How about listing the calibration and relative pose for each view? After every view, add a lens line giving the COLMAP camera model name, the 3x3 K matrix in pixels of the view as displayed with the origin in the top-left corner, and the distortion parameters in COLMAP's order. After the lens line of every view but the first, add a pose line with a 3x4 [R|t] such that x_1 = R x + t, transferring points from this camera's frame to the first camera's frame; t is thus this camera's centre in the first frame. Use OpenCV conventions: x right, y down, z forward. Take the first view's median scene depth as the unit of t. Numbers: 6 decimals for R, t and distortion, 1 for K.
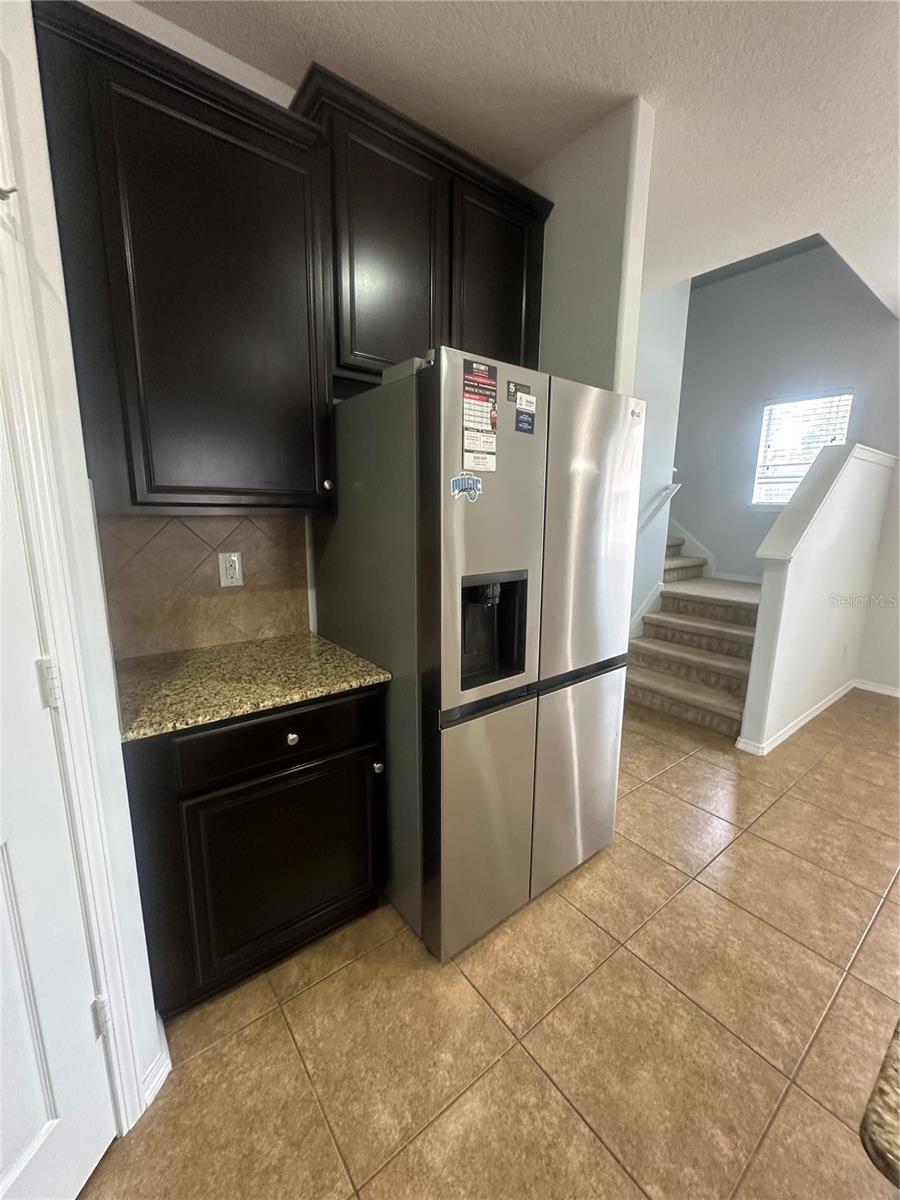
lens RADIAL K [[479.5, 0, 450.0], [0, 479.5, 600.0], [0, 0, 1]] dist [-0.000309, 0.000261]
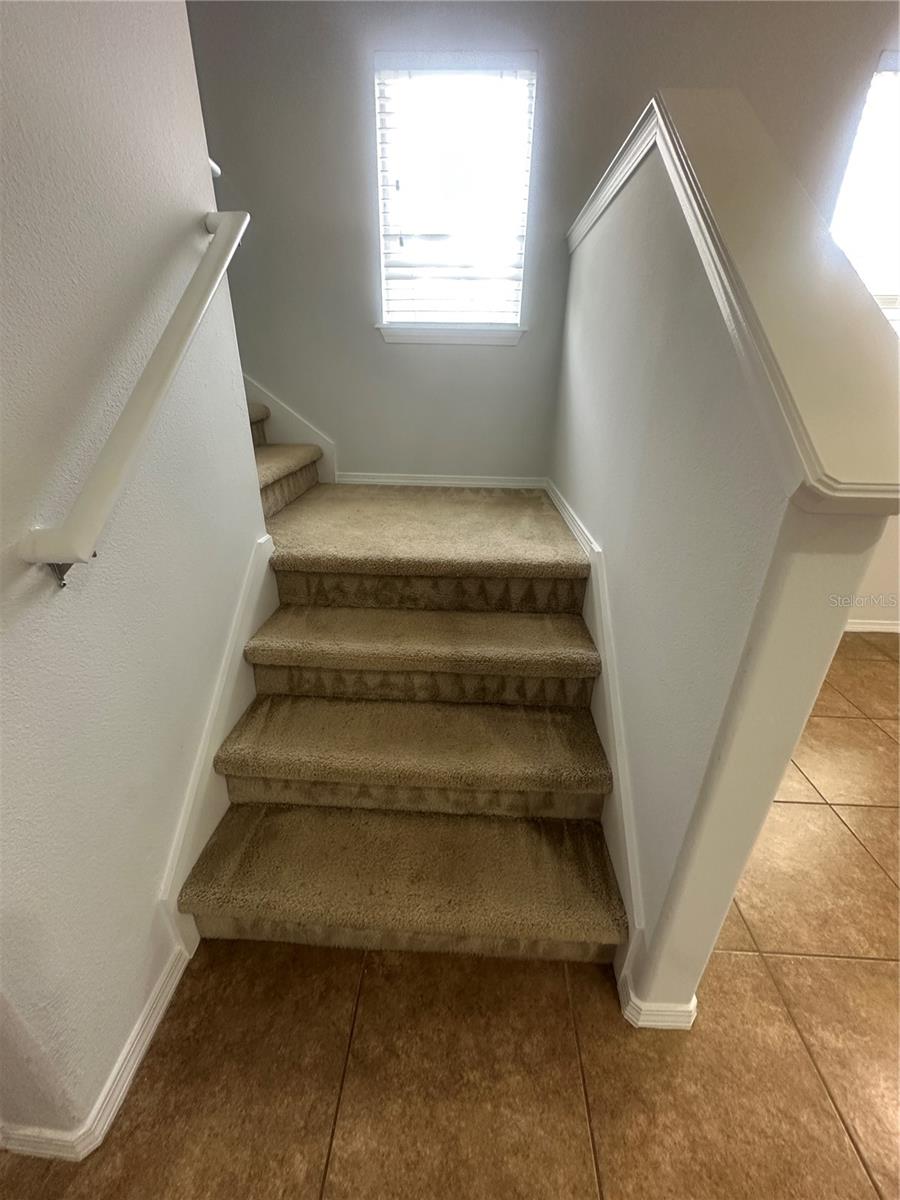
lens RADIAL K [[479.5, 0, 450.0], [0, 479.5, 600.0], [0, 0, 1]] dist [-0.000309, 0.000261]
pose [[0.644881, -0.321326, 0.693454, 0.286495], [0.131289, 0.940413, 0.313668, -0.094757], [-0.752922, -0.111236, 0.648641, 0.709735]]
